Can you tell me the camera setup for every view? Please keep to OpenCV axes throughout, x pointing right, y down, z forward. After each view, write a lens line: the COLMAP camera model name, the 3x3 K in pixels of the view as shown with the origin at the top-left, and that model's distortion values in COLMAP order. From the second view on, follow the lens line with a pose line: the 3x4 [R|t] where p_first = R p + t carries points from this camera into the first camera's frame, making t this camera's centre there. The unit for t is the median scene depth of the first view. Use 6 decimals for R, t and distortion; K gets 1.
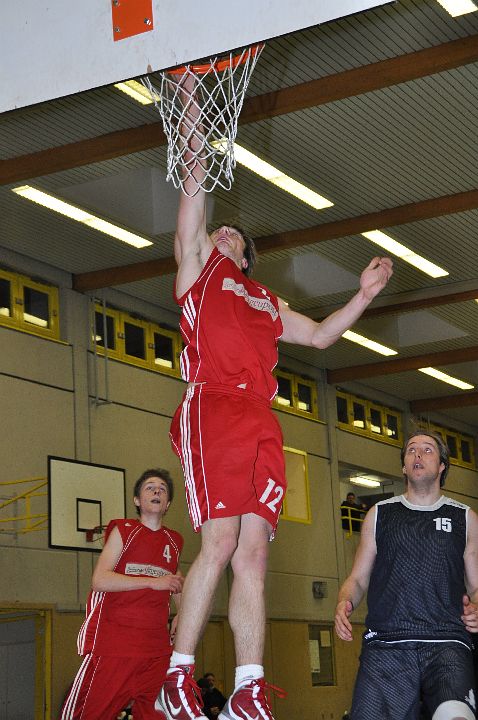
lens RADIAL K [[1534.1, 0, 259.4], [0, 1534.1, 356.5], [0, 0, 1]] dist [0.468608, 0.000000]
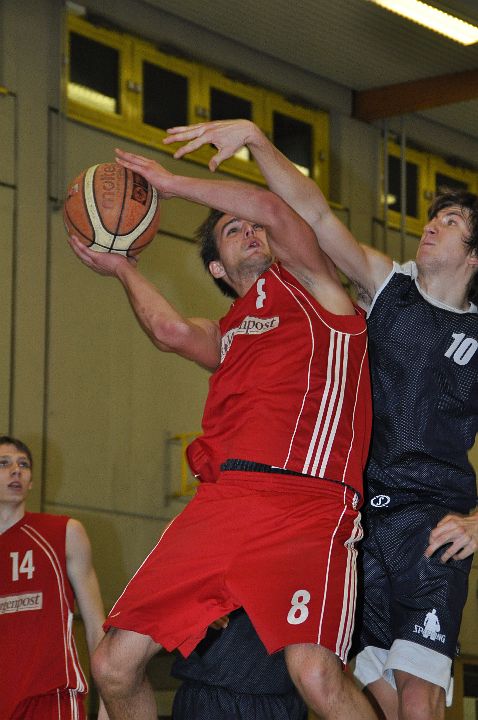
lens RADIAL K [[2534.5, 0, 238.9], [0, 2534.5, 360.7], [0, 0, 1]] dist [1.074128, 0.000000]
pose [[0.986412, 0.033171, -0.160906, 0.085052], [-0.024959, 0.998294, 0.052793, 0.031267], [0.162383, -0.048060, 0.985557, 0.160675]]
